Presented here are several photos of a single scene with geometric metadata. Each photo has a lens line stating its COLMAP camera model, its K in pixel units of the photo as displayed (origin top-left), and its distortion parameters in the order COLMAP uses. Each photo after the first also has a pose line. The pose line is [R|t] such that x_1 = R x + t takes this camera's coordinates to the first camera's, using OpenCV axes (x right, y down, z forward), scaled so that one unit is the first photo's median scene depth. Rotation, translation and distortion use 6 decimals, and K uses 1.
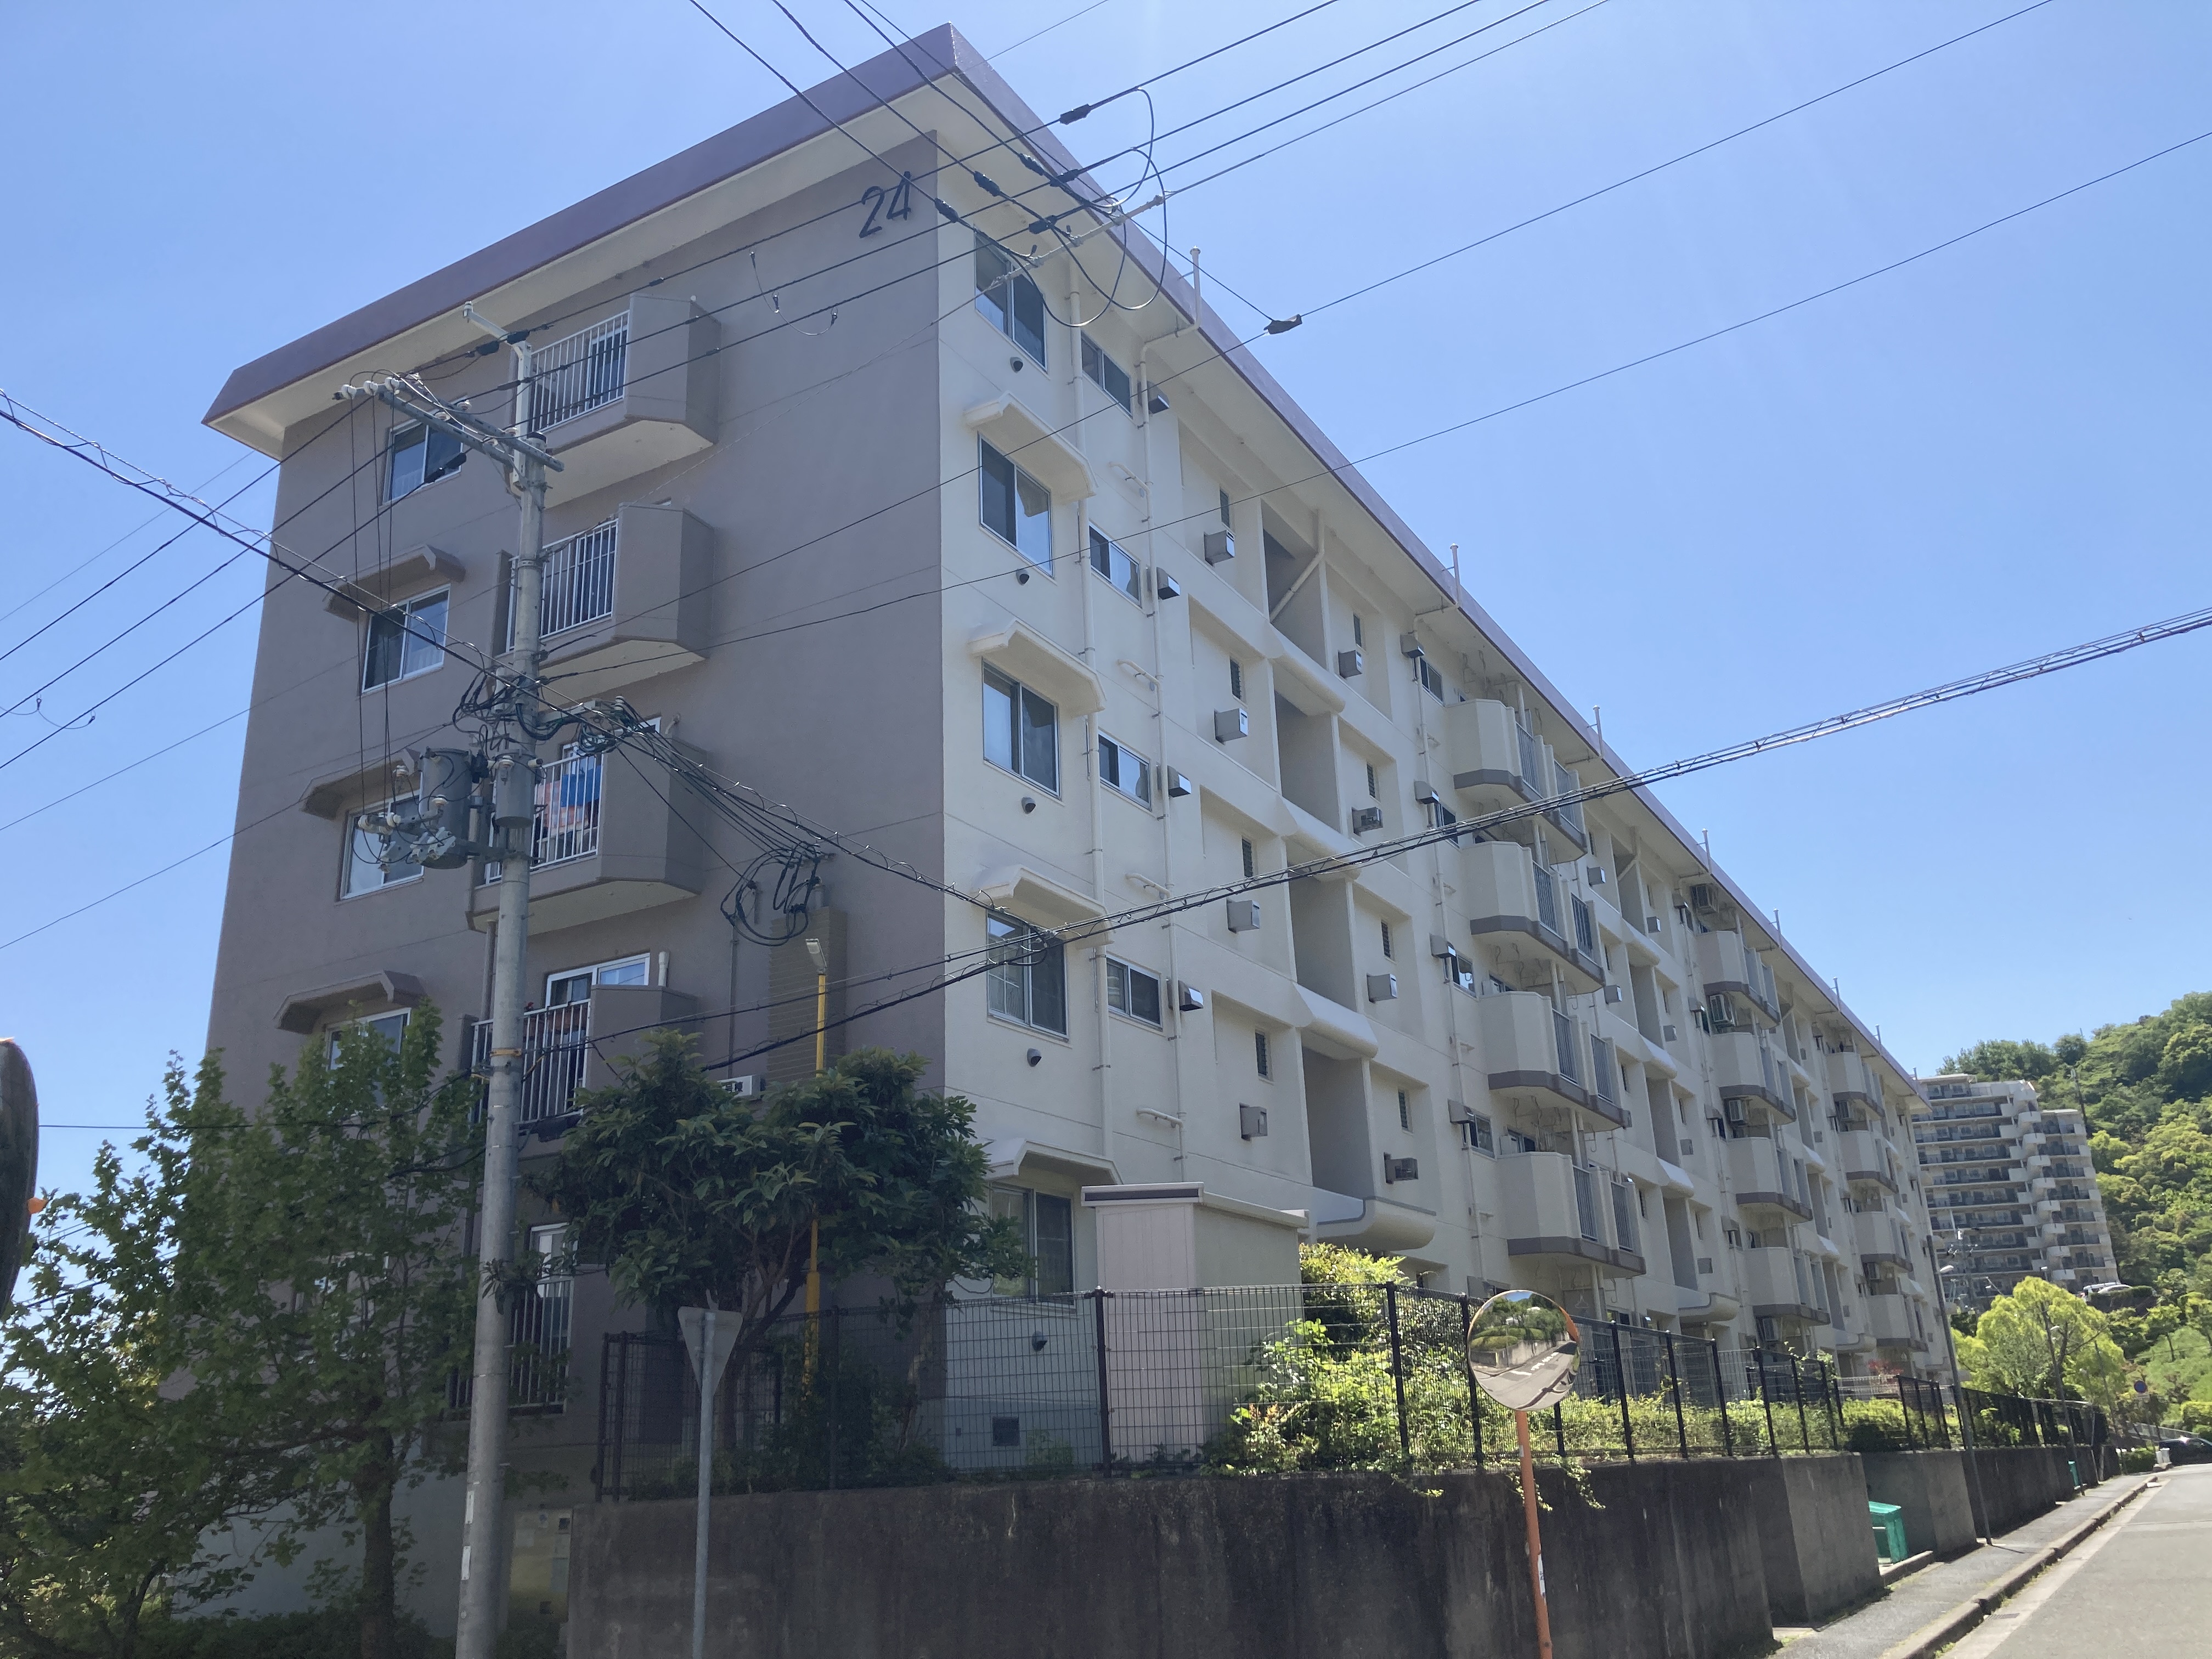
lens RADIAL K [[1794.3, 0, 1128.9], [0, 1794.3, 828.8], [0, 0, 1]] dist [0.032450, -0.005639]
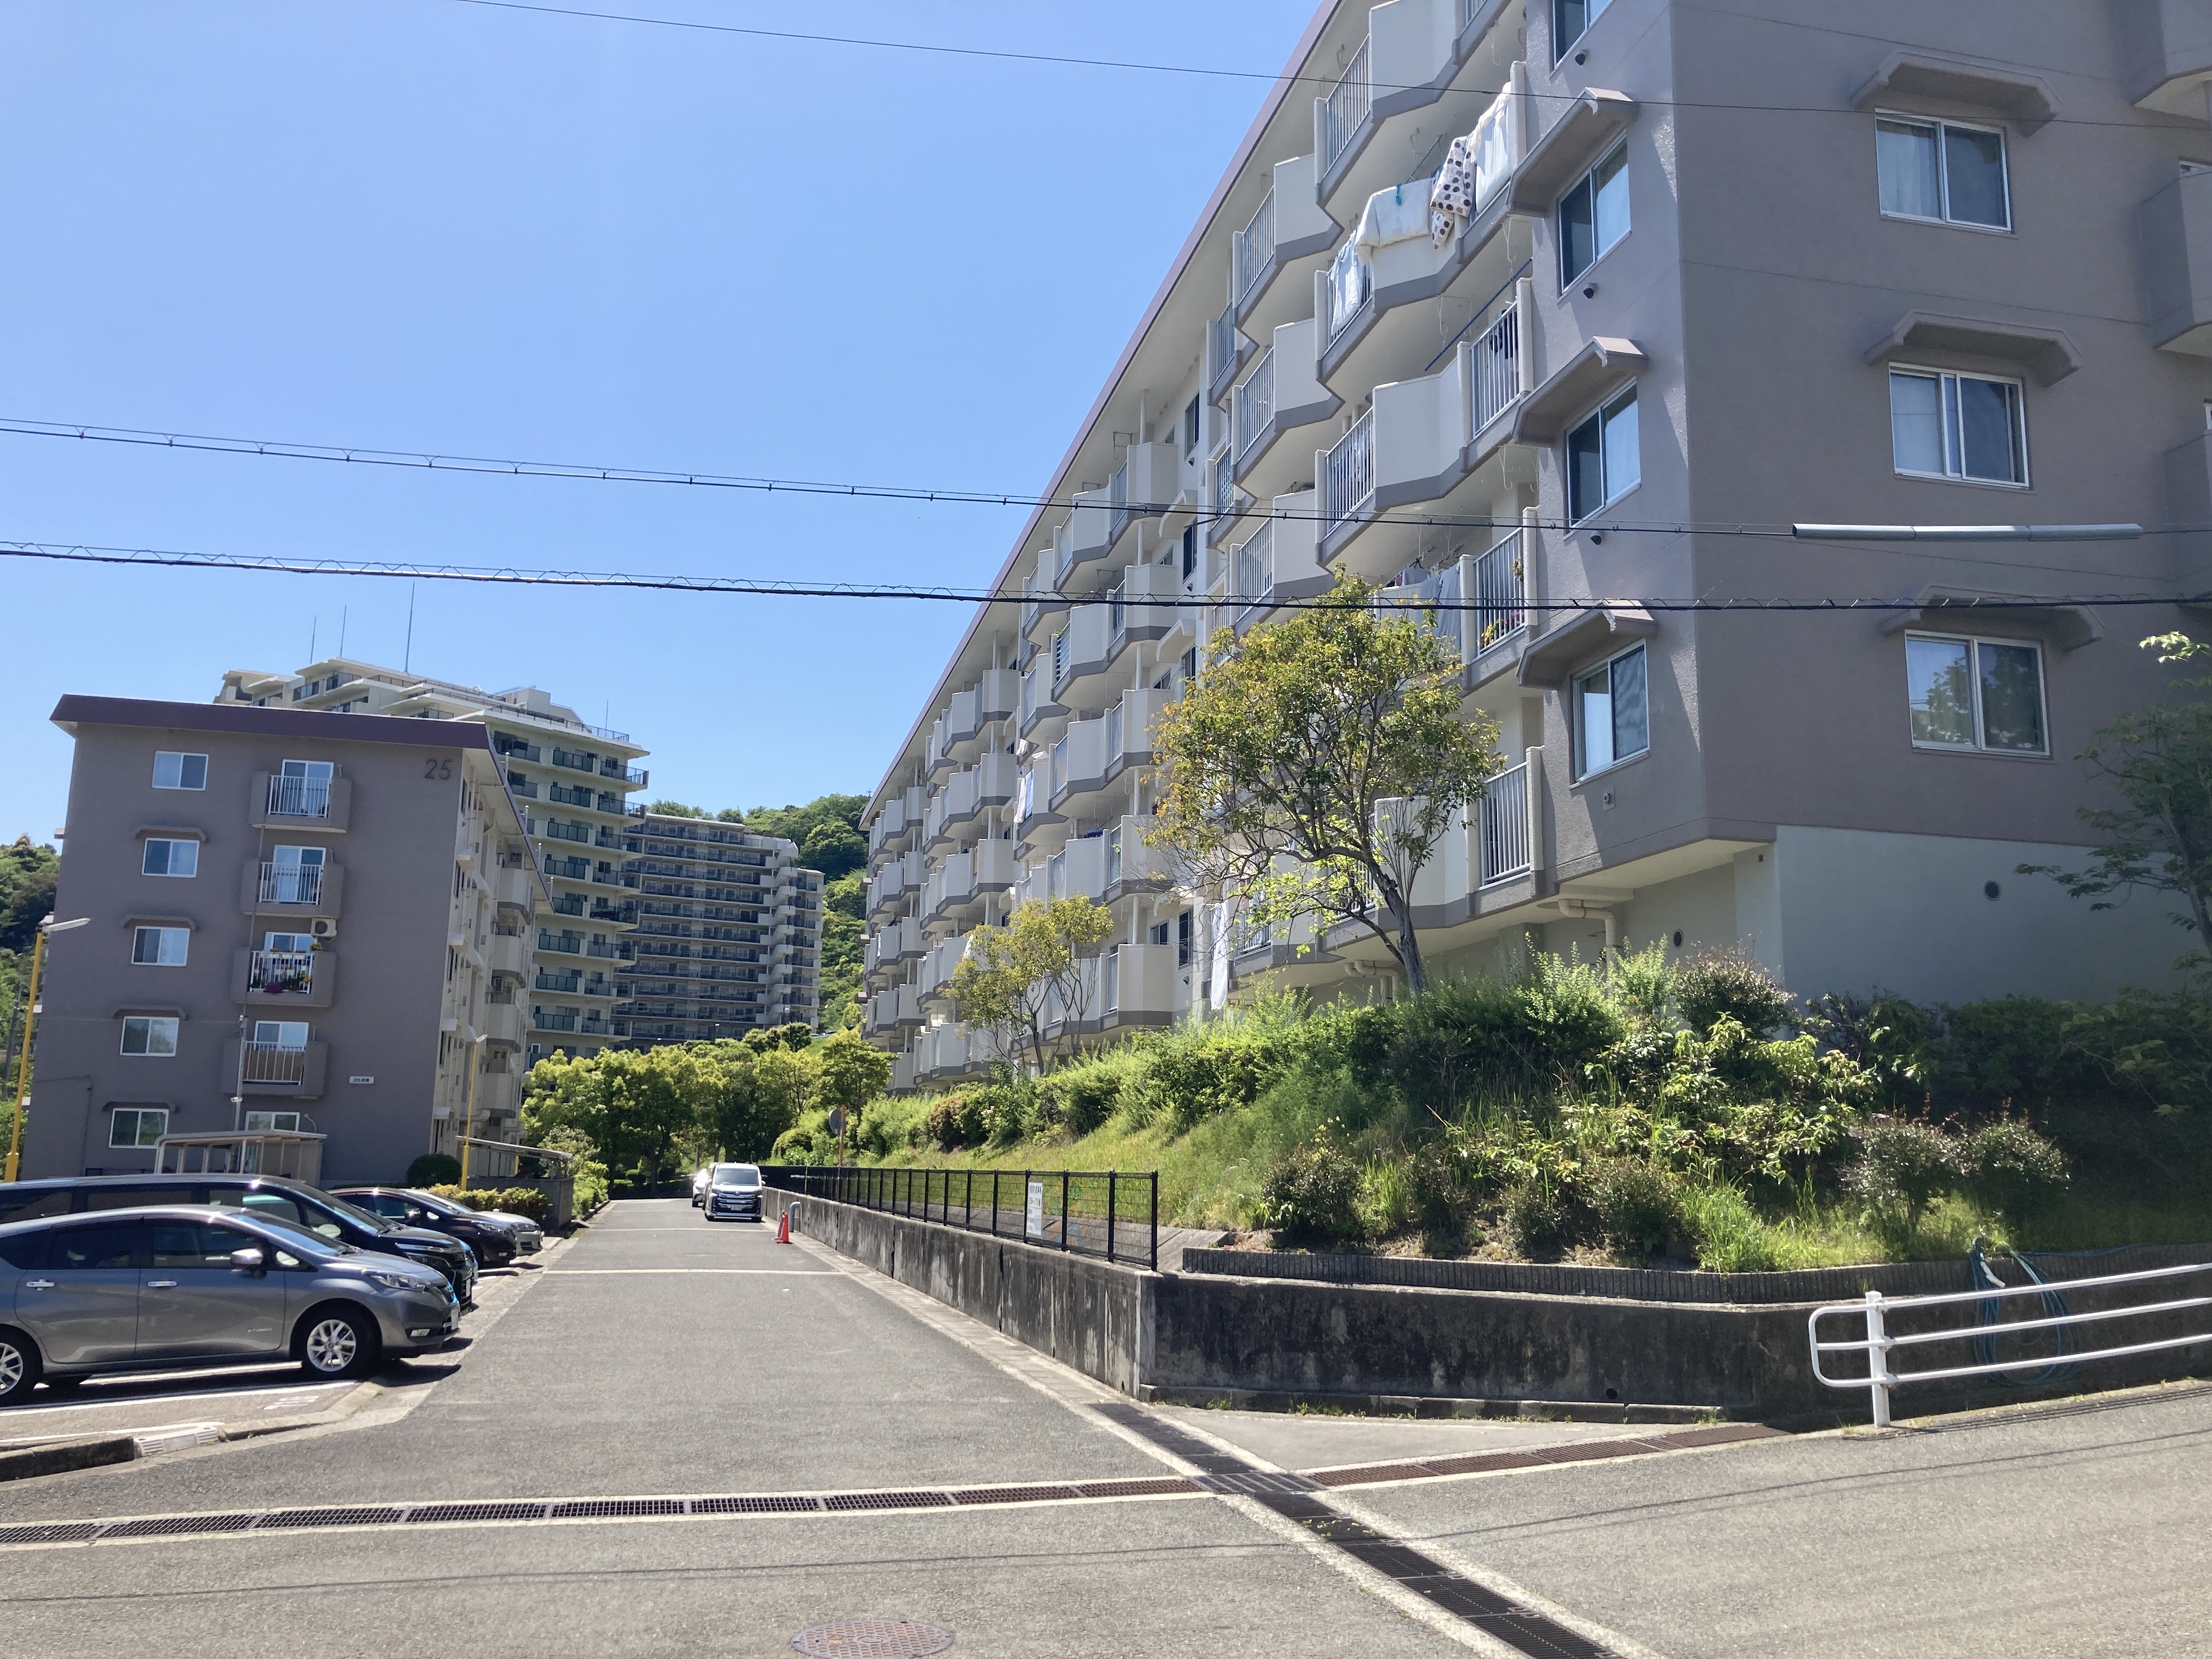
lens RADIAL K [[1808.5, 0, 1092.6], [0, 1808.5, 800.4], [0, 0, 1]] dist [0.049066, -0.004868]
pose [[0.723475, 0.186887, 0.664573, -1.961841], [-0.275075, 0.960979, 0.029214, 0.521787], [-0.633181, -0.203943, 0.746652, 0.810651]]
